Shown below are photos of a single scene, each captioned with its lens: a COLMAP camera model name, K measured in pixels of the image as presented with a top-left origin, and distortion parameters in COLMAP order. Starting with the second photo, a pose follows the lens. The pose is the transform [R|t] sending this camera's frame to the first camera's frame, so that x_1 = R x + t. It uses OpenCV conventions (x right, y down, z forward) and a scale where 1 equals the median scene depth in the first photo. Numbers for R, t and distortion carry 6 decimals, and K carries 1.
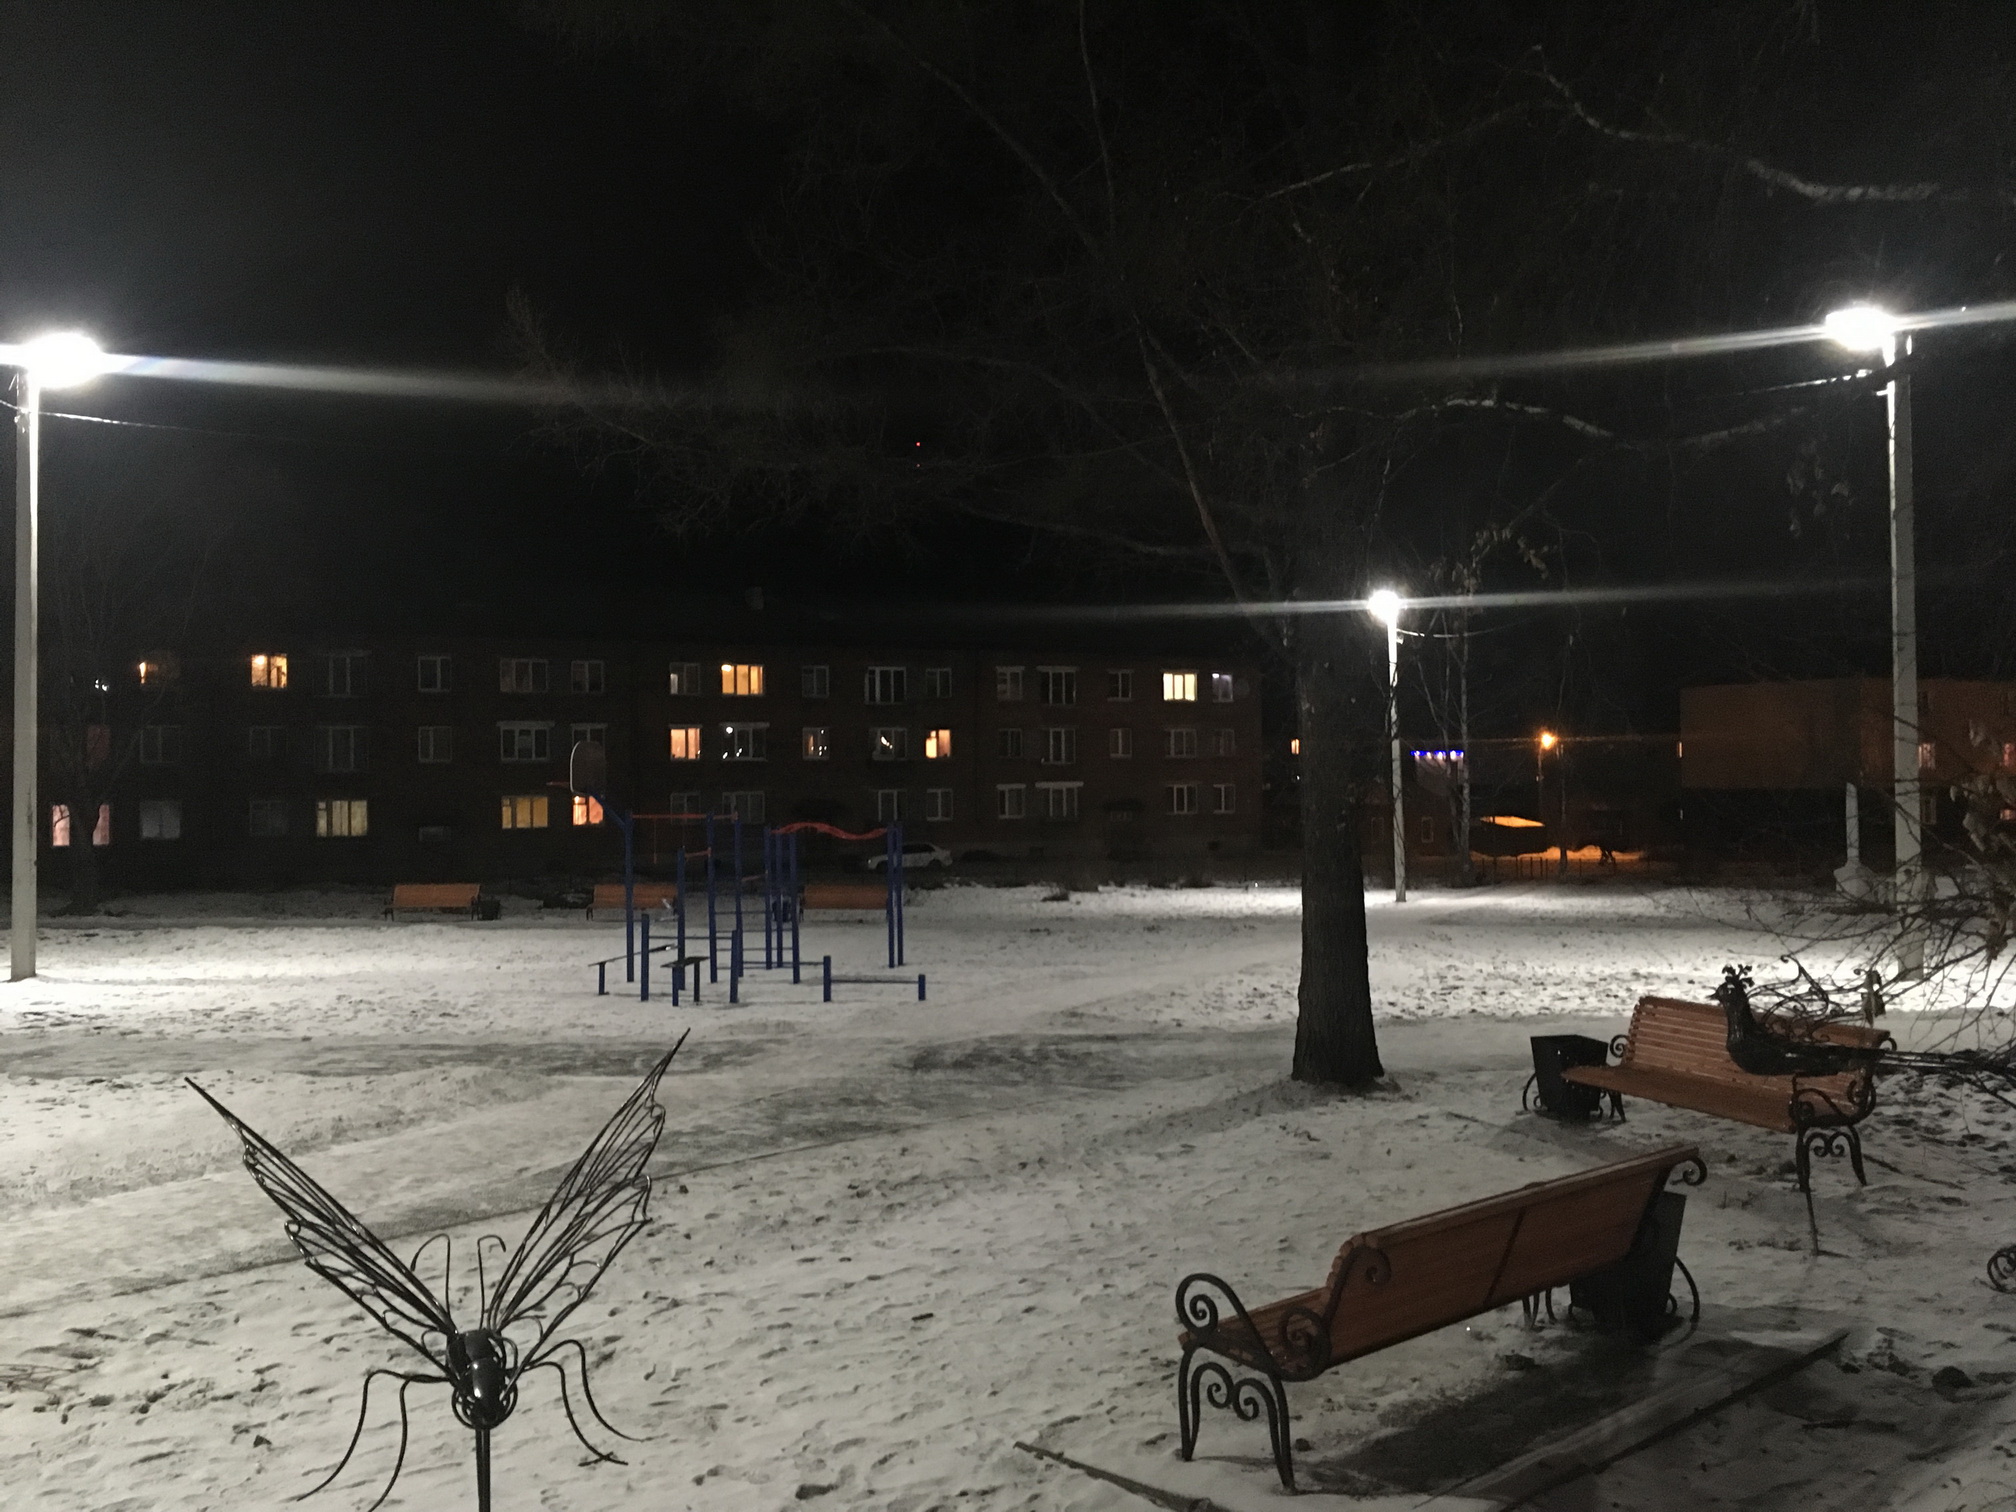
lens RADIAL K [[1732.9, 0, 1008.0], [0, 1732.9, 756.0], [0, 0, 1]] dist [0.084868, -0.126003]
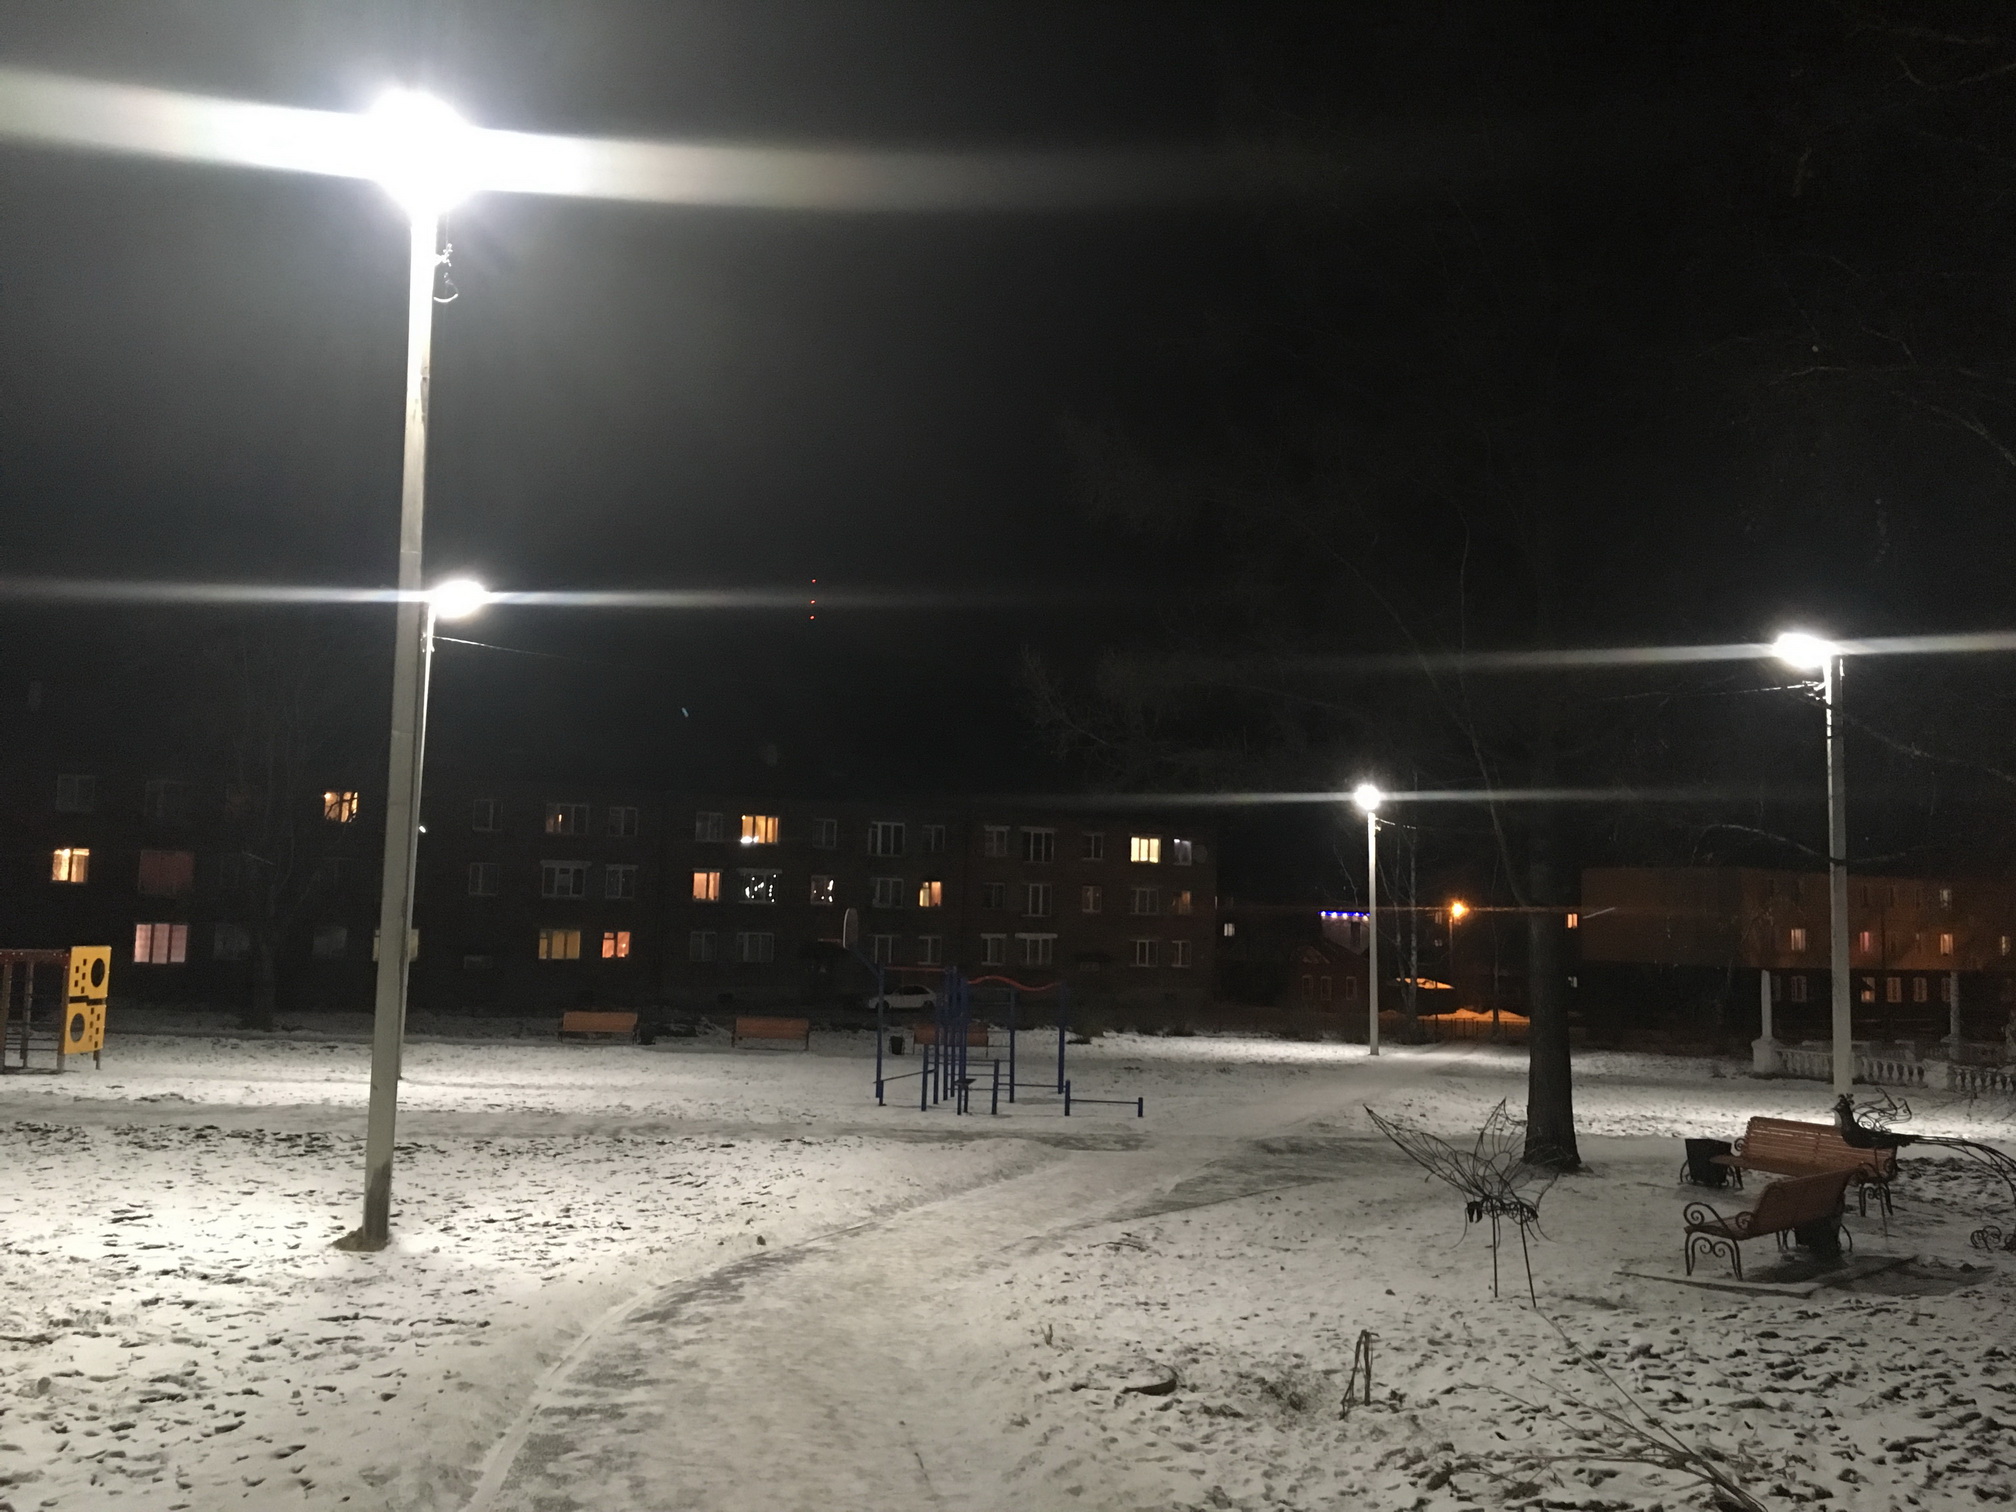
lens RADIAL K [[1732.9, 0, 1008.0], [0, 1732.9, 756.0], [0, 0, 1]] dist [0.084868, -0.126003]
pose [[0.996639, 0.045358, 0.068221, -0.078466], [-0.039751, 0.995888, -0.081408, -0.007488], [-0.071633, 0.078422, 0.994343, -0.109432]]
